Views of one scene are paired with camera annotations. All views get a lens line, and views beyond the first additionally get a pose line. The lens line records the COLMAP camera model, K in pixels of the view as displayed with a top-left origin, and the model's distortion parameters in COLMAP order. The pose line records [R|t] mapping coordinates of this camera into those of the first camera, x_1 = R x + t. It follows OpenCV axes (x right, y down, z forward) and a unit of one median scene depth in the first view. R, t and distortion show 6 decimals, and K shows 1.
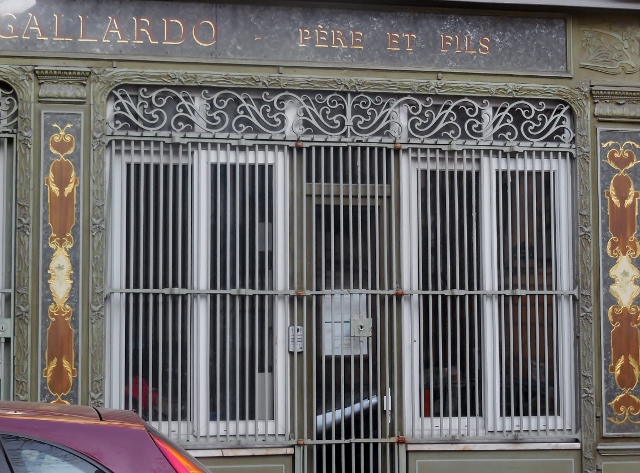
lens RADIAL K [[1615.1, 0, 320.3], [0, 1615.1, 125.2], [0, 0, 1]] dist [-0.104085, -0.468831]
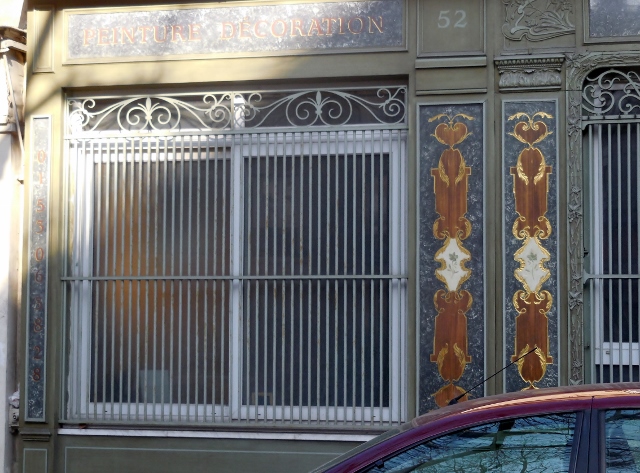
lens RADIAL K [[1635.5, 0, 320.0], [0, 1635.5, 157.6], [0, 0, 1]] dist [-0.349062, -0.390473]
pose [[0.875370, -0.050438, -0.480815, 0.252266], [0.064205, 0.997862, 0.012216, 0.007937], [0.479171, -0.041564, 0.876737, 0.060960]]
